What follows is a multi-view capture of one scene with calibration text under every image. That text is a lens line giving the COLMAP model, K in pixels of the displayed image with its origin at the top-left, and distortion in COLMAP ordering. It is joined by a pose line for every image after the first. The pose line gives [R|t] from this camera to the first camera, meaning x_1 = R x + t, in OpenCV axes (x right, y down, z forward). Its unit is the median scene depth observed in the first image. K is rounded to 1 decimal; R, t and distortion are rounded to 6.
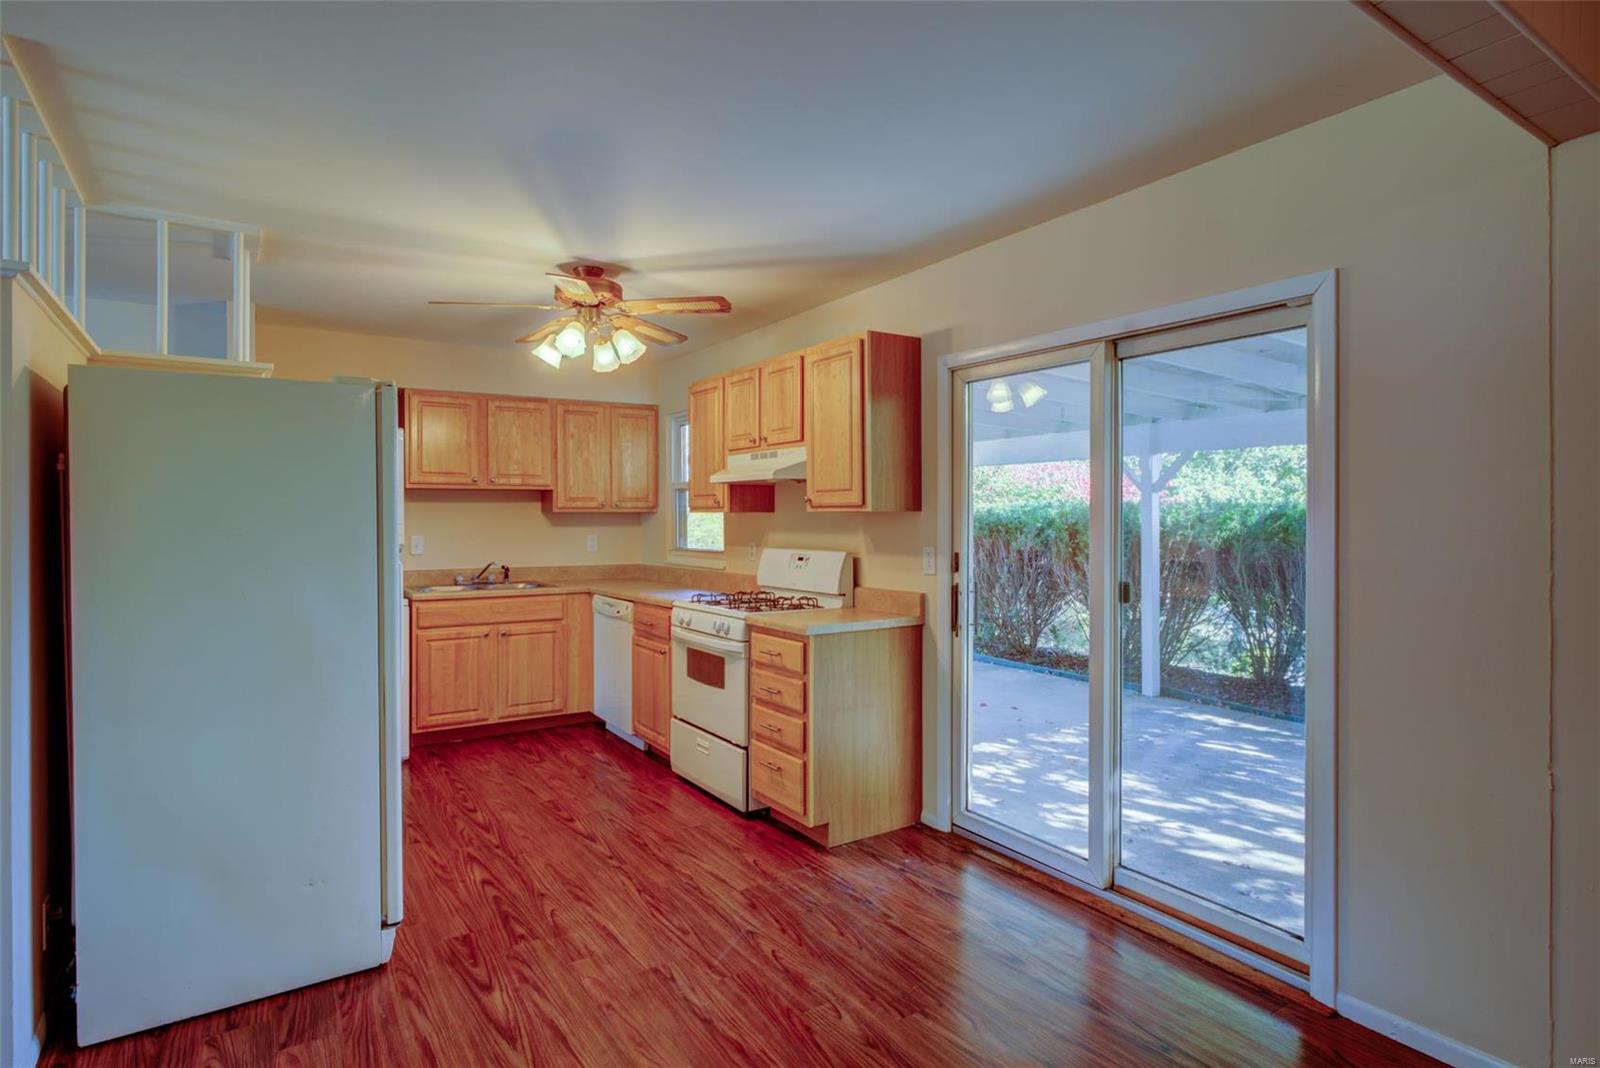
lens RADIAL K [[848.8, 0, 796.7], [0, 848.8, 523.2], [0, 0, 1]] dist [-0.003116, -0.000646]
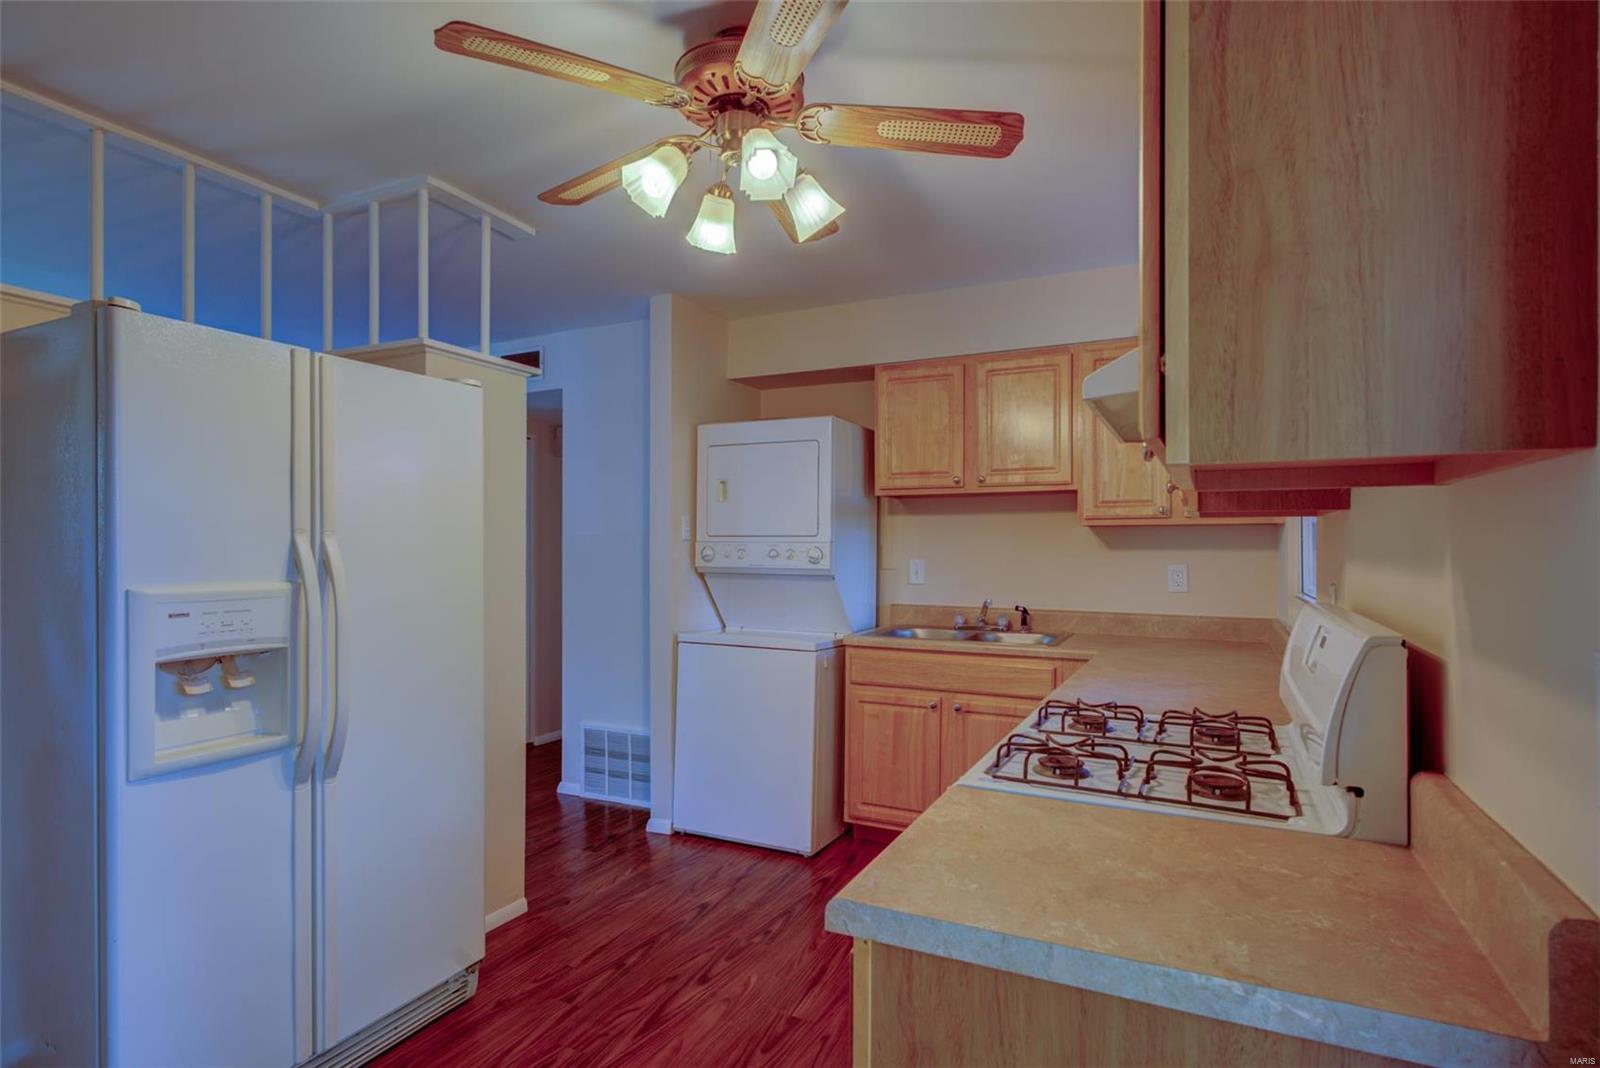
lens RADIAL K [[848.8, 0, 800.3], [0, 848.8, 546.7], [0, 0, 1]] dist [-0.003116, -0.000646]
pose [[0.510671, 0.002136, -0.859774, 0.156978], [-0.009271, 0.999952, -0.003023, 0.006822], [0.859726, 0.009515, 0.510666, 0.538813]]
